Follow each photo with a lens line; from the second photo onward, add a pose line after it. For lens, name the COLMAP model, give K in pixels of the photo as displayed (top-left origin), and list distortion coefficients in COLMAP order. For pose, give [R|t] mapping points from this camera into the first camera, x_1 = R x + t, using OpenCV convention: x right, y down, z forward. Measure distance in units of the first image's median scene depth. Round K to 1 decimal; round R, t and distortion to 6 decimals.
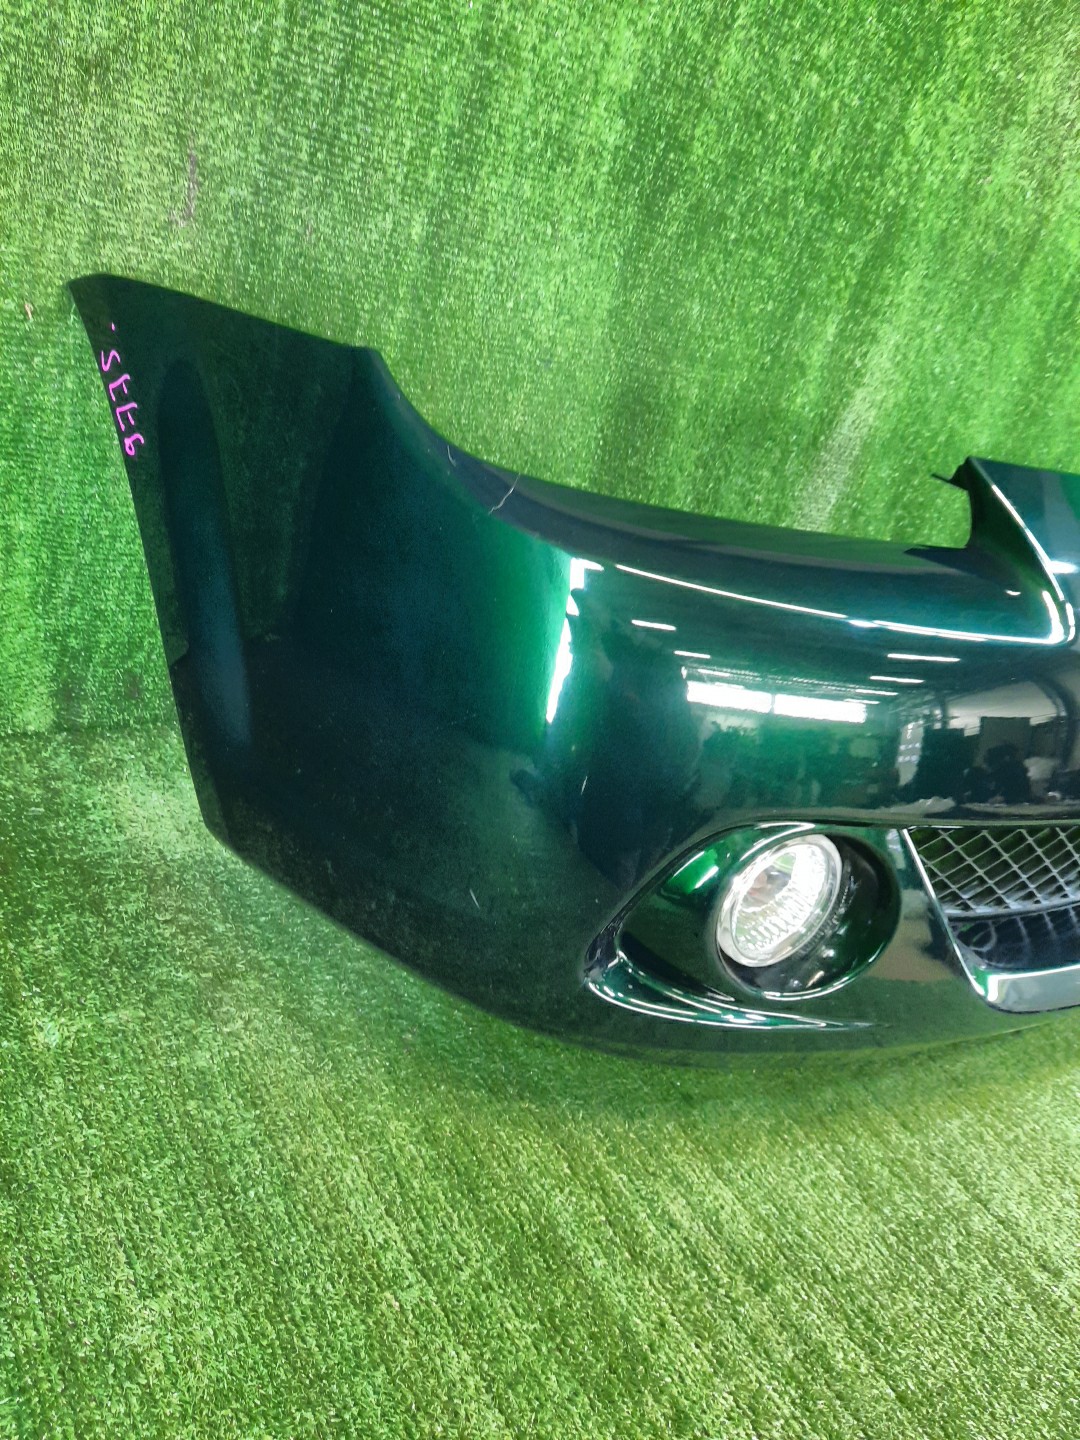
lens RADIAL K [[1161.3, 0, 540.0], [0, 1161.3, 720.0], [0, 0, 1]] dist [0.003262, 0.017059]
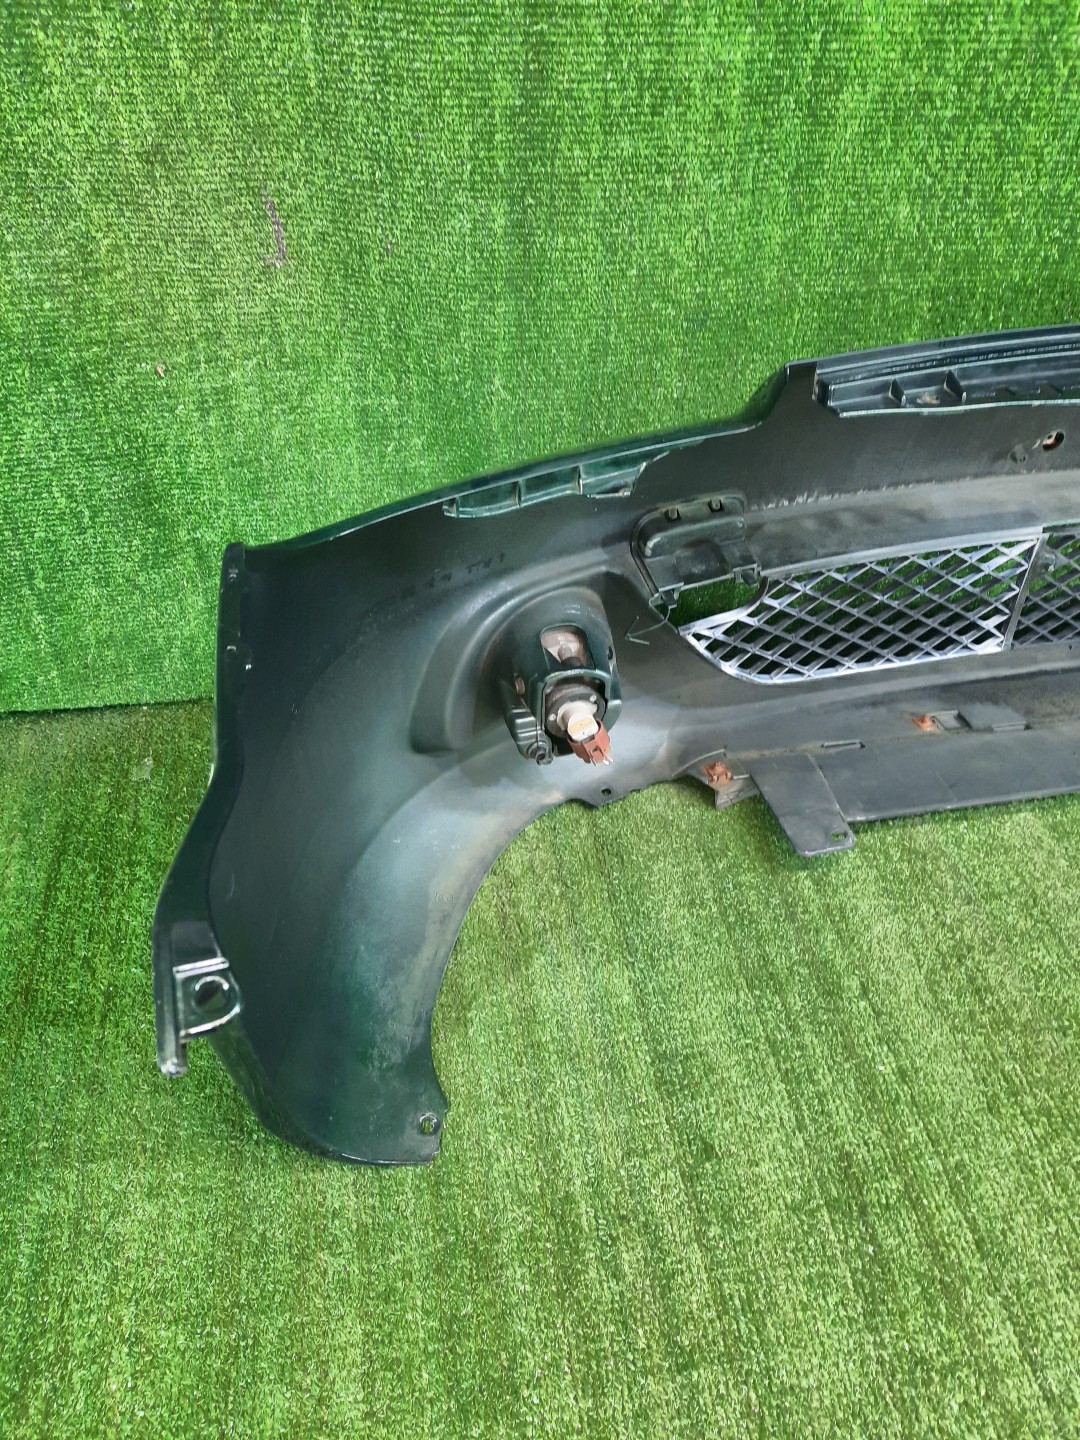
lens RADIAL K [[1161.3, 0, 540.0], [0, 1161.3, 720.0], [0, 0, 1]] dist [0.003262, 0.017059]
pose [[0.835432, 0.098118, -0.540765, 0.521437], [-0.006360, 0.985595, 0.169003, -0.194758], [0.549557, -0.137751, 0.824021, 0.187793]]
